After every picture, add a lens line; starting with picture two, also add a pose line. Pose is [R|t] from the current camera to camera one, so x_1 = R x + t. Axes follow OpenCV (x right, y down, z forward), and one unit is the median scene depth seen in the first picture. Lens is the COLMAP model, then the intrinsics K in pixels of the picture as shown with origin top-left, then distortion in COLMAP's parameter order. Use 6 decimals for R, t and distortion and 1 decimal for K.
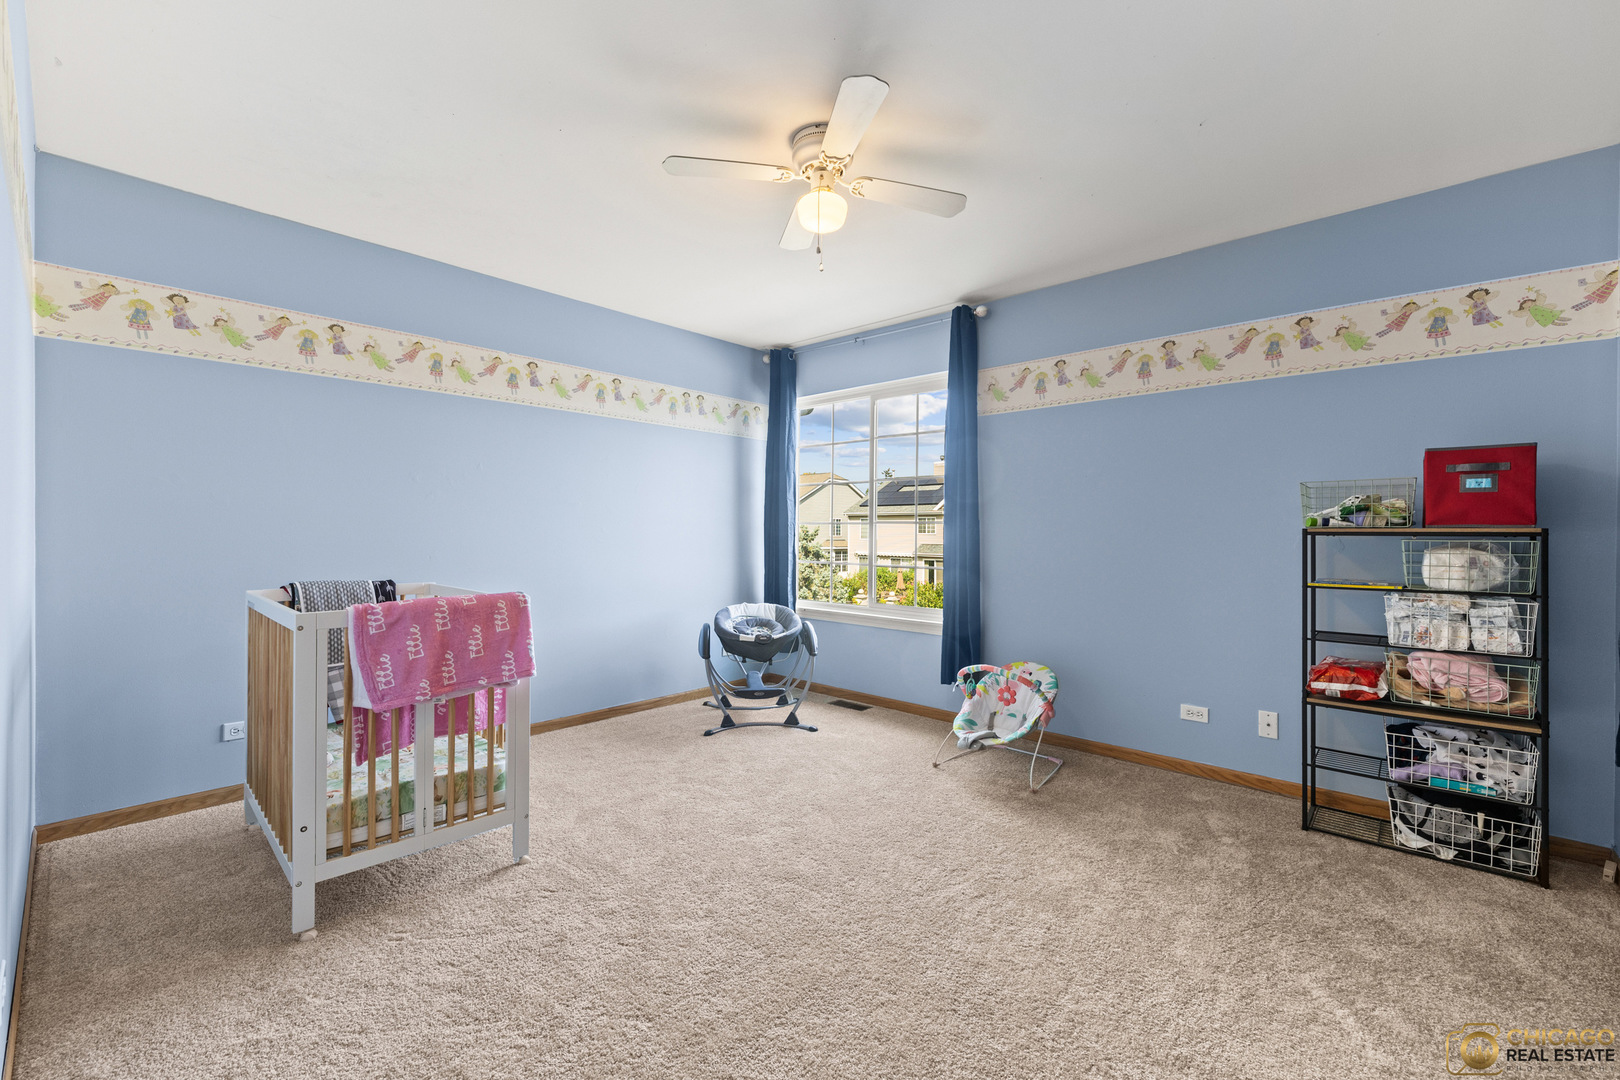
lens RADIAL K [[672.2, 0, 804.0], [0, 672.2, 533.9], [0, 0, 1]] dist [-0.001366, 0.000047]
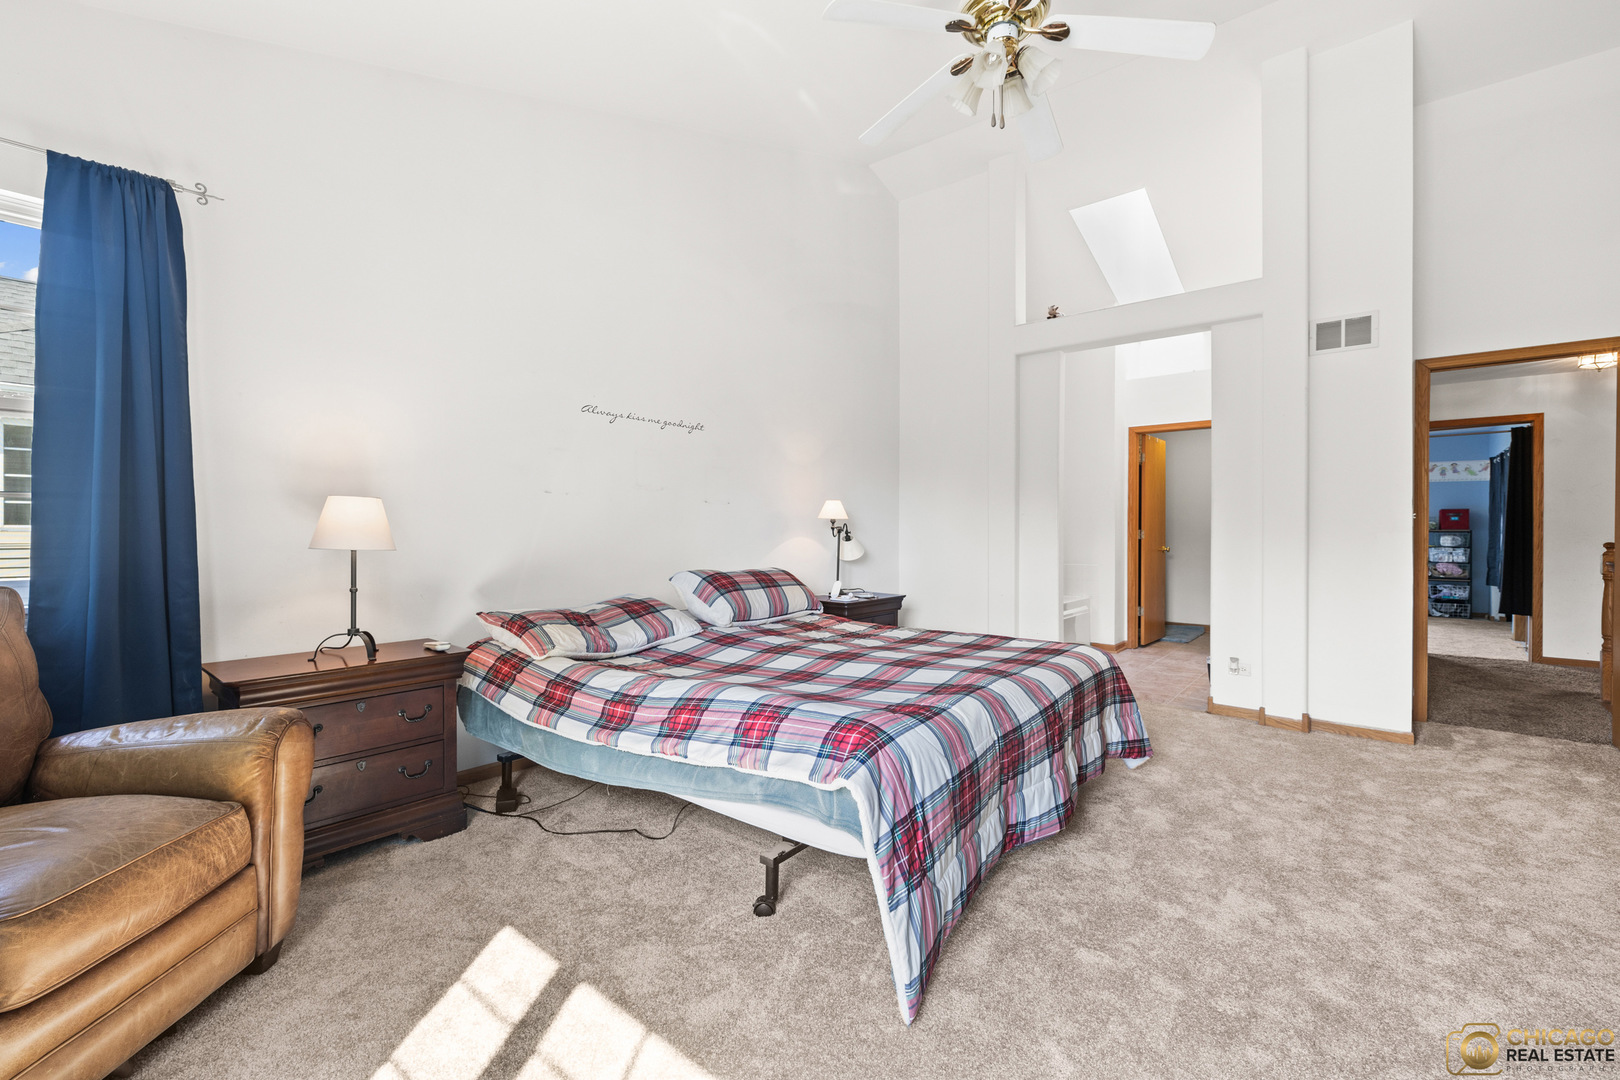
lens RADIAL K [[672.2, 0, 809.3], [0, 672.2, 543.4], [0, 0, 1]] dist [-0.001366, 0.000047]
pose [[0.999095, -0.004513, 0.042297, -2.879915], [0.004299, 0.999978, 0.005136, 0.032464], [-0.042319, -0.004950, 0.999092, -2.712677]]
